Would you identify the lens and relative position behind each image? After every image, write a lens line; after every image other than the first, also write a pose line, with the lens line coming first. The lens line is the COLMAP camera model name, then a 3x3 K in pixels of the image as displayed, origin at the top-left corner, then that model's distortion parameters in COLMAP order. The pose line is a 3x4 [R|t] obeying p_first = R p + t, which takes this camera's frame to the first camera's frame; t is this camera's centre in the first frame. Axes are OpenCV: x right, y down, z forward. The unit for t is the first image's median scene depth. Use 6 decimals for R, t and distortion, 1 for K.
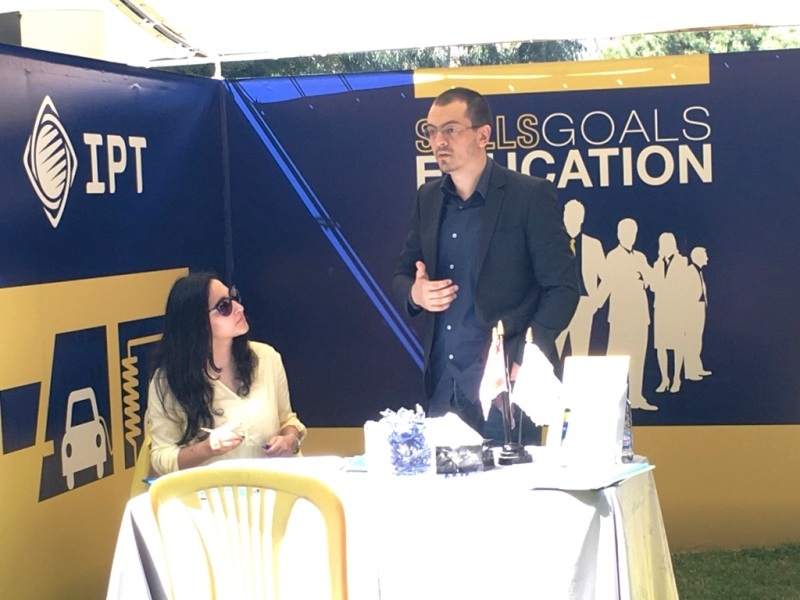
lens RADIAL K [[2070.3, 0, 401.1], [0, 2070.3, 377.8], [0, 0, 1]] dist [-0.012710, -0.364483]
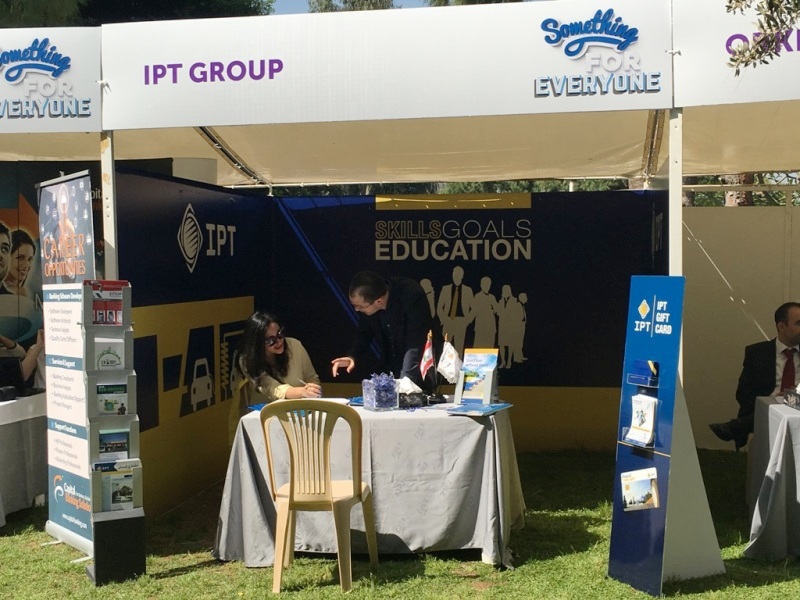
lens RADIAL K [[1174.2, 0, 409.7], [0, 1174.2, 326.0], [0, 0, 1]] dist [0.033523, 0.012560]
pose [[0.996939, 0.028210, 0.072921, -0.041093], [-0.026190, 0.999251, -0.028504, 0.001126], [-0.073670, 0.026507, 0.996930, -0.079041]]
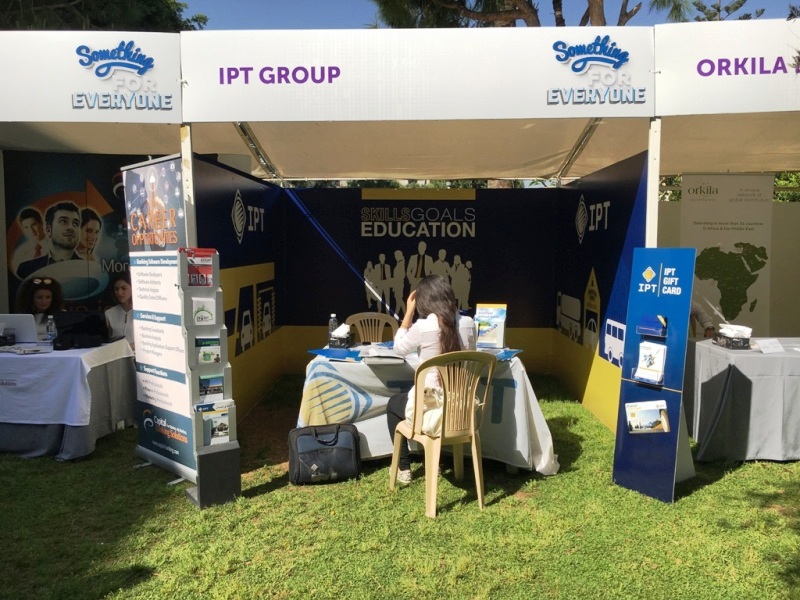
lens RADIAL K [[705.6, 0, 401.8], [0, 705.6, 317.8], [0, 0, 1]] dist [0.071815, -0.114297]
pose [[0.973776, 0.016912, 0.226878, -0.154777], [-0.022175, 0.999540, 0.020667, -0.007070], [-0.226424, -0.025156, 0.973704, 0.134959]]
